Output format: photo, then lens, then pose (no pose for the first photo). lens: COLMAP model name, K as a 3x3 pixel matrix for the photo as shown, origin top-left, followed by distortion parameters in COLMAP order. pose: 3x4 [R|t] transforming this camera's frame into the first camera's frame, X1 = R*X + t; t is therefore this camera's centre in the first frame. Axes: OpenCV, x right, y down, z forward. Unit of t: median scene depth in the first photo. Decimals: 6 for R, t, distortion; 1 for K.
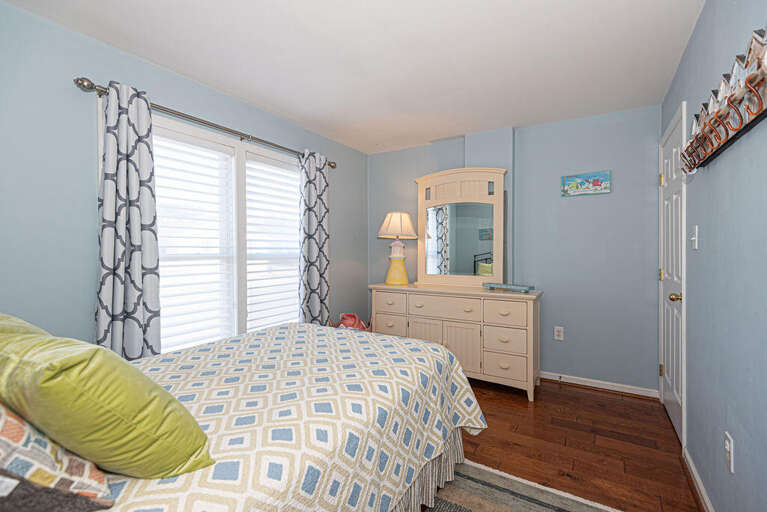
lens RADIAL K [[343.6, 0, 393.3], [0, 343.6, 250.8], [0, 0, 1]] dist [0.003559, 0.000167]
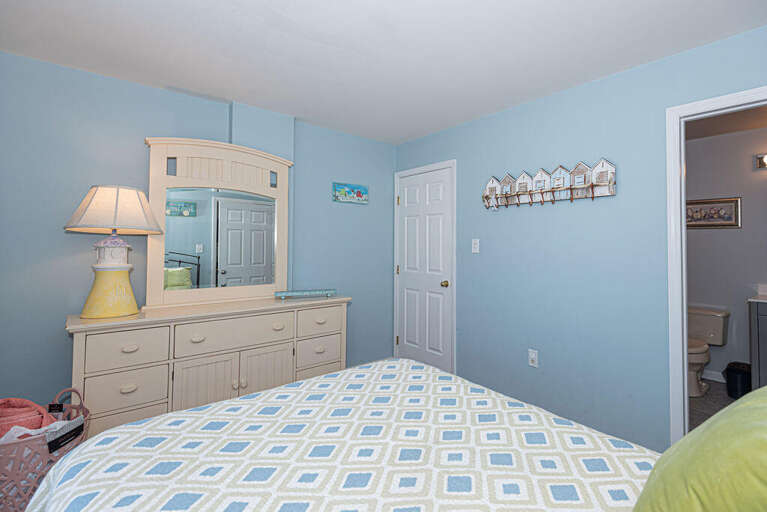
lens RADIAL K [[343.6, 0, 393.3], [0, 343.6, 250.8], [0, 0, 1]] dist [0.003559, 0.000167]
pose [[0.351844, -0.003903, 0.936050, -0.402490], [0.005531, 0.999983, 0.002091, -0.007088], [-0.936042, 0.004442, 0.351860, 0.429433]]
